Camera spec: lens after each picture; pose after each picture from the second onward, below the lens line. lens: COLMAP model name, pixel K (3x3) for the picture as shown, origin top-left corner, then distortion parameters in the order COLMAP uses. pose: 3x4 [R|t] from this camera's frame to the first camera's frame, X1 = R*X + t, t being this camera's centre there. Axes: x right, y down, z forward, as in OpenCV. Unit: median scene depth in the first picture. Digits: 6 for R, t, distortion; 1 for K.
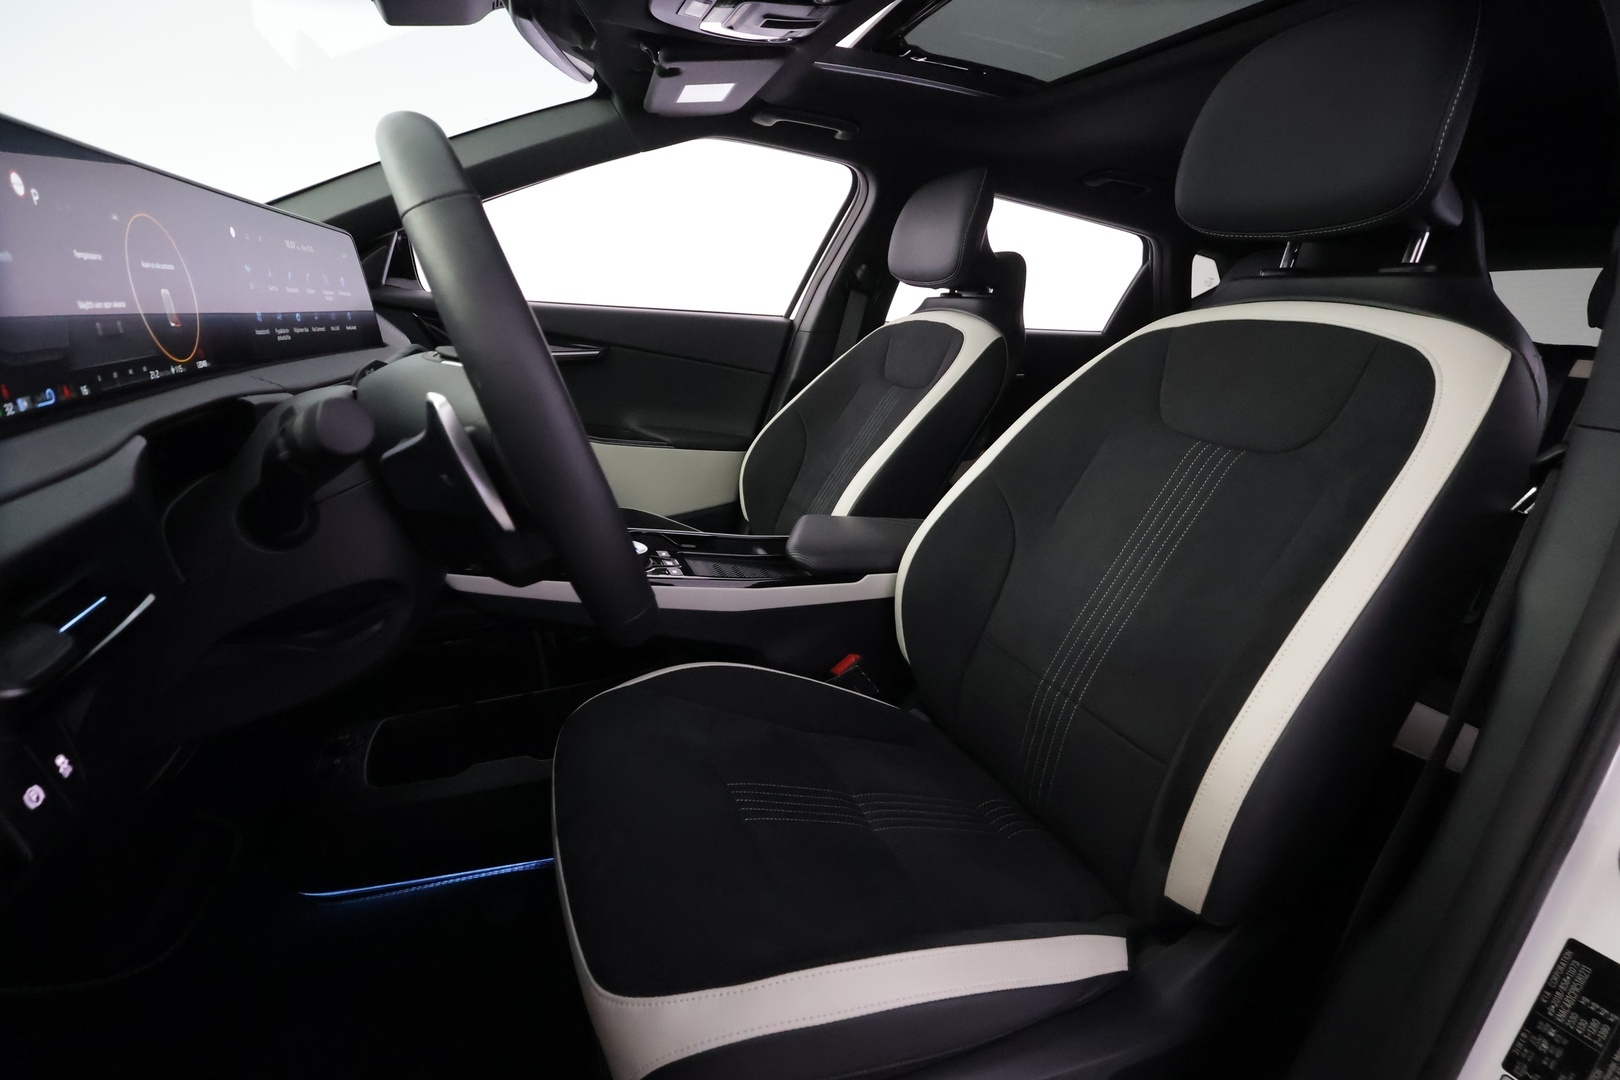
lens RADIAL K [[753.1, 0, 821.2], [0, 753.1, 537.0], [0, 0, 1]] dist [-0.011887, 0.006004]
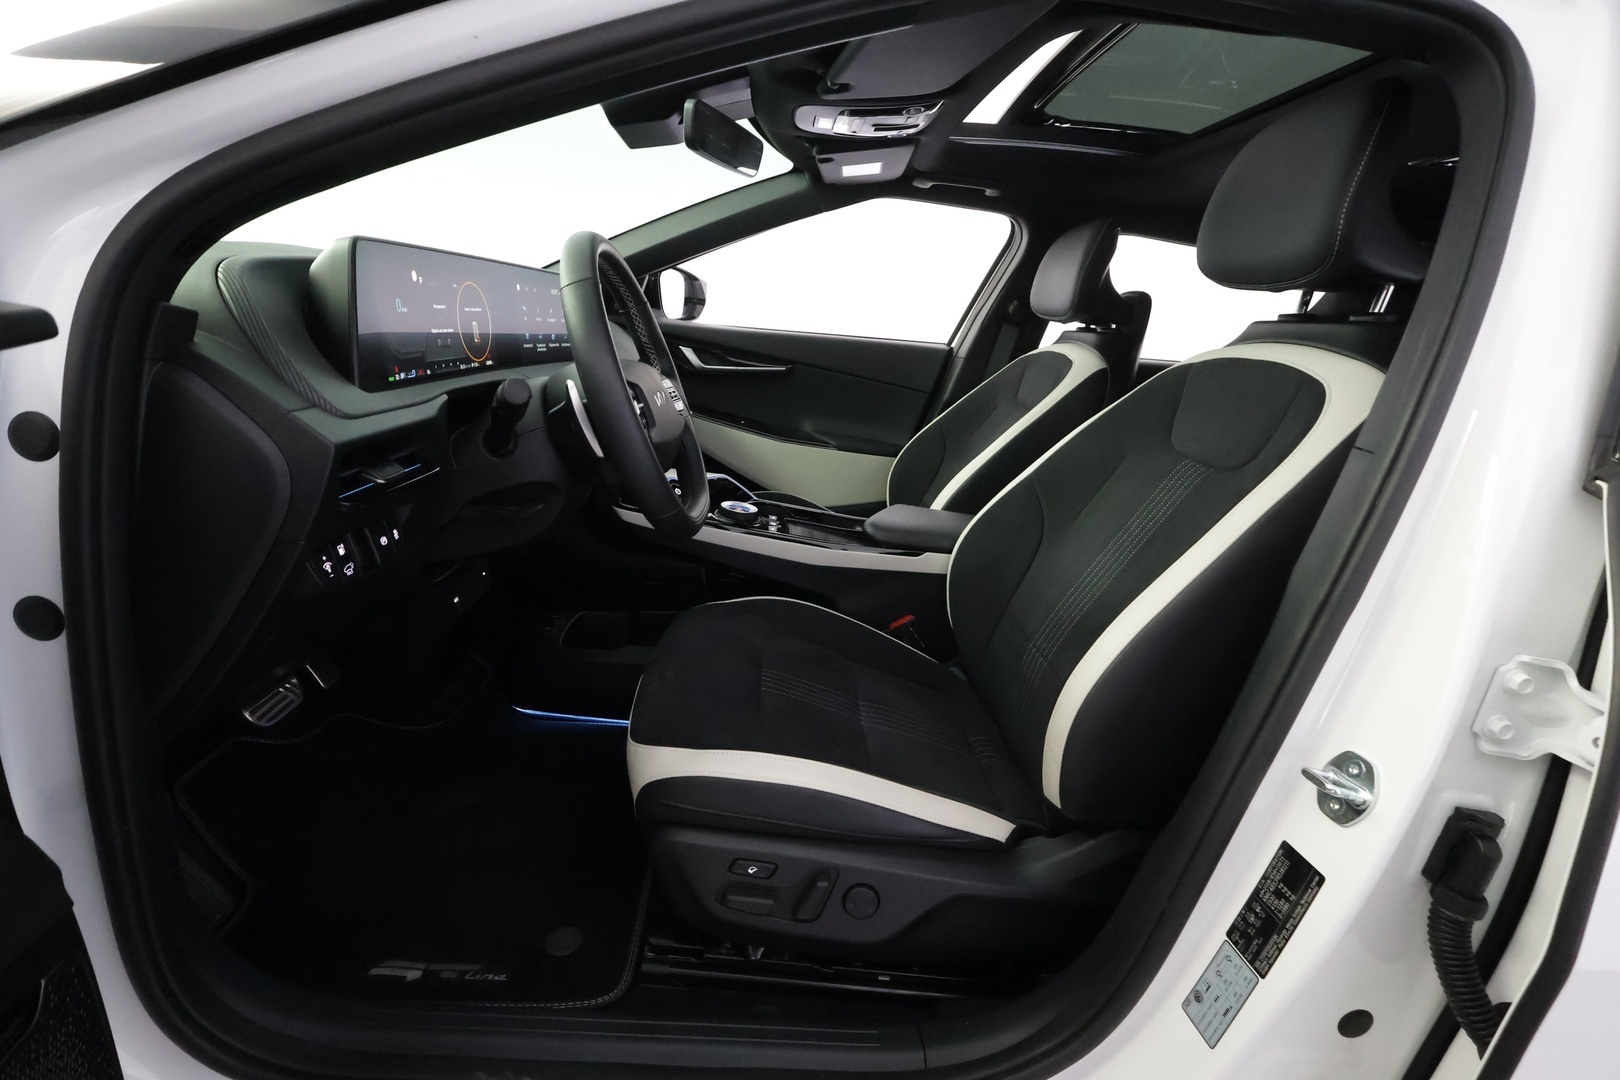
lens RADIAL K [[753.1, 0, 821.2], [0, 753.1, 537.0], [0, 0, 1]] dist [-0.011887, 0.006004]
pose [[0.943021, 0.106852, -0.315110, 0.290382], [-0.116386, 0.993137, -0.011537, 0.060686], [0.311714, 0.047554, 0.948985, -0.237889]]
